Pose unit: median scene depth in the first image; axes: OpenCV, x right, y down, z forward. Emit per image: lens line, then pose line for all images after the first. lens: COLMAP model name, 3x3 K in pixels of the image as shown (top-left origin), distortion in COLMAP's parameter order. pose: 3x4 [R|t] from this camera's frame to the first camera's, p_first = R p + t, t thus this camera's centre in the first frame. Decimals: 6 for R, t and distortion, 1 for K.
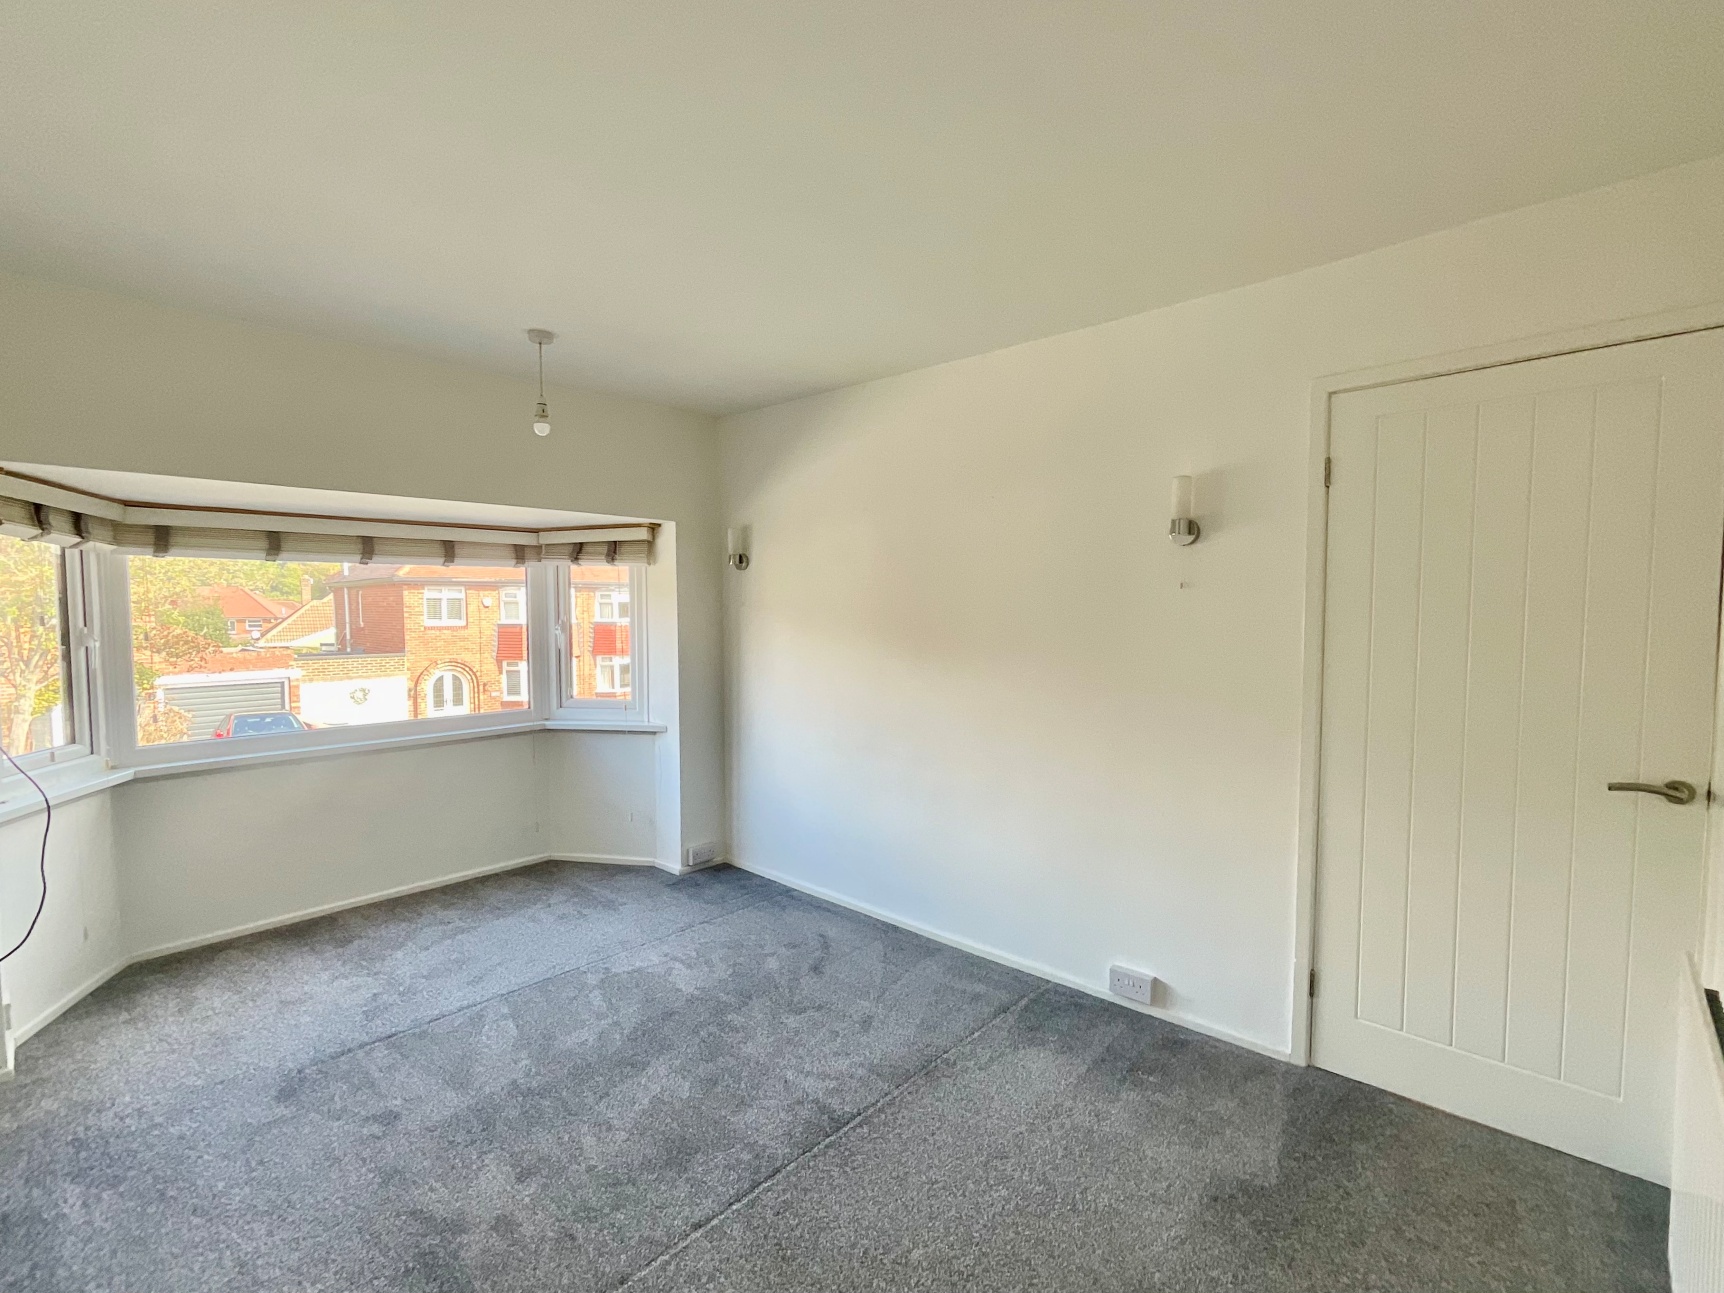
lens RADIAL K [[772.0, 0, 833.3], [0, 772.0, 645.4], [0, 0, 1]] dist [-0.013351, -0.000318]
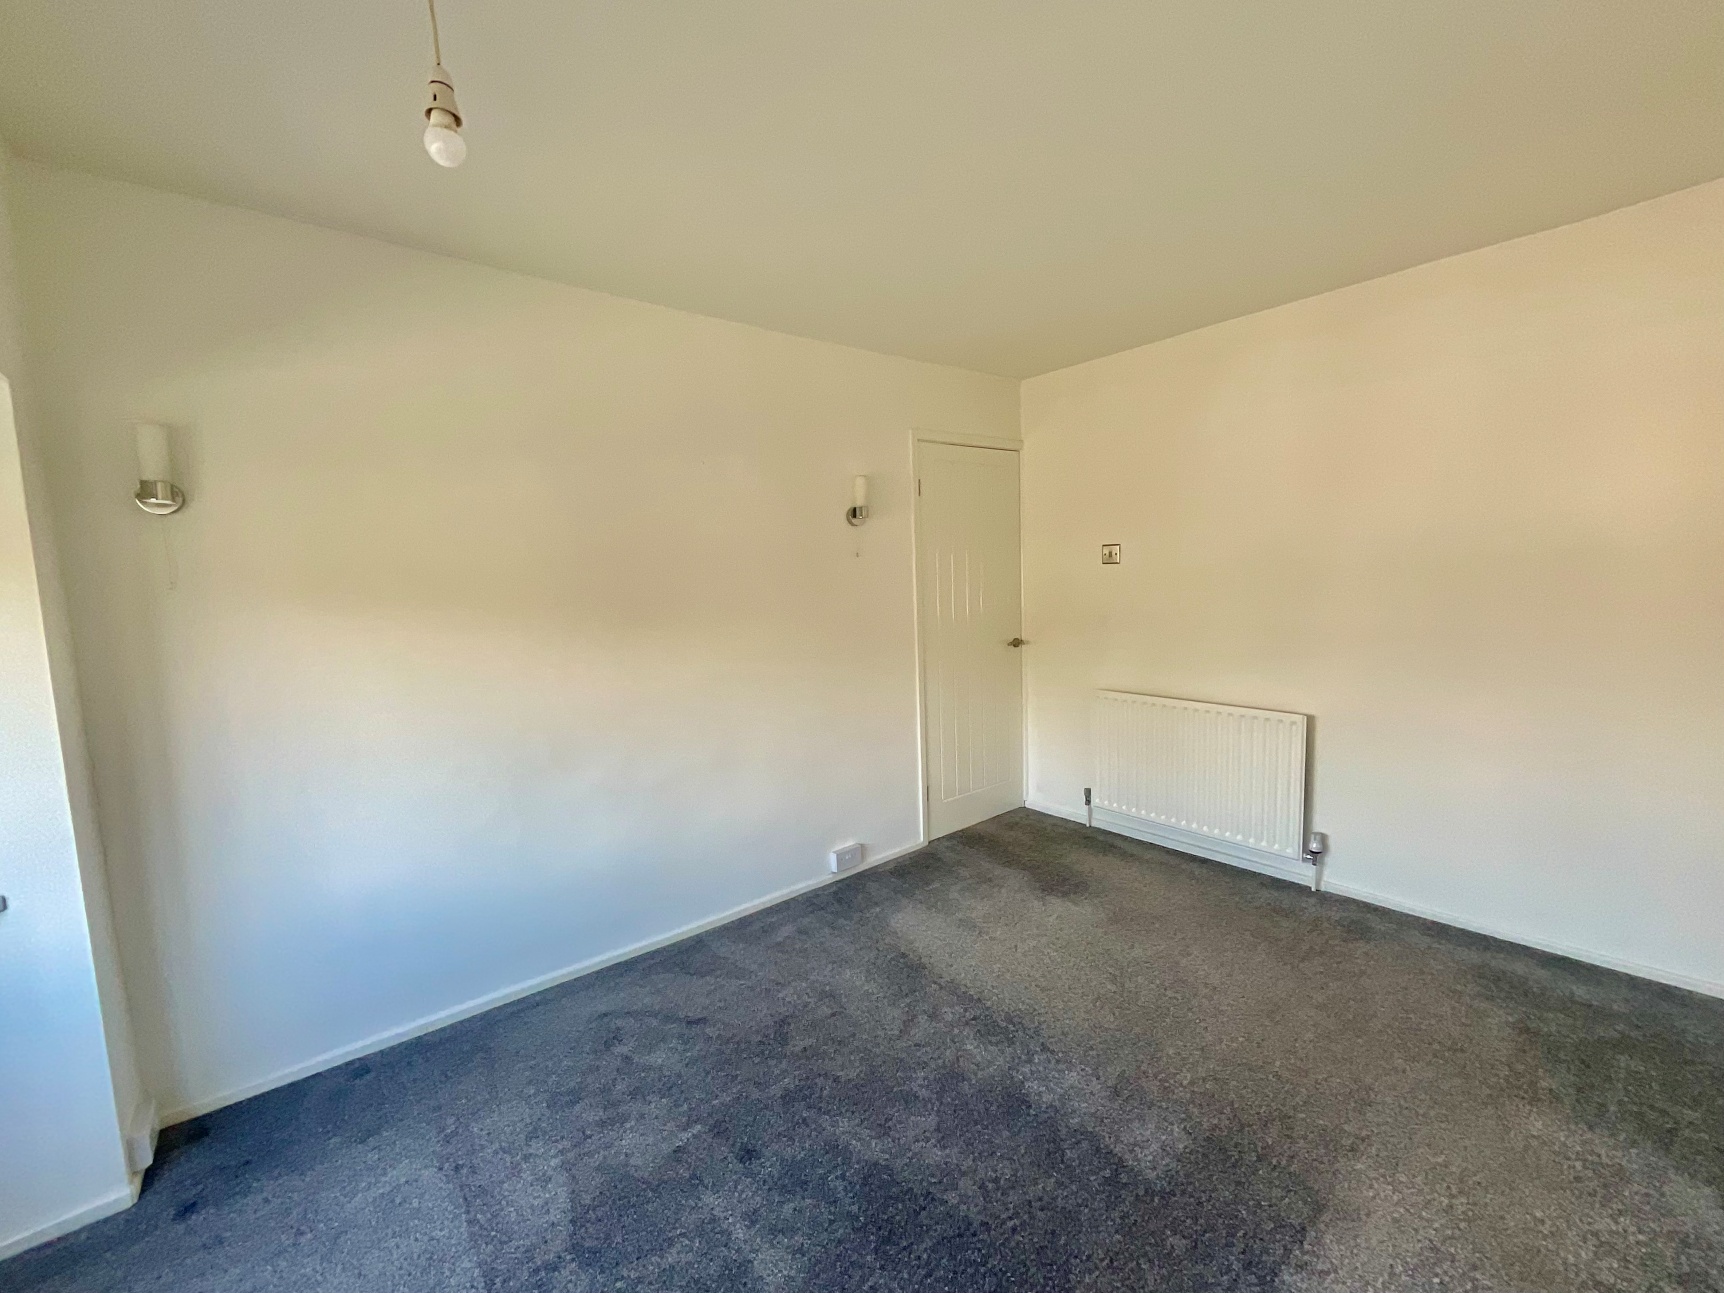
lens RADIAL K [[762.3, 0, 856.1], [0, 762.3, 649.8], [0, 0, 1]] dist [0.007358, 0.000464]
pose [[0.101022, -0.101724, 0.989670, -0.693800], [0.081887, 0.992234, 0.093629, -0.027454], [-0.991508, 0.071583, 0.108568, 0.649710]]
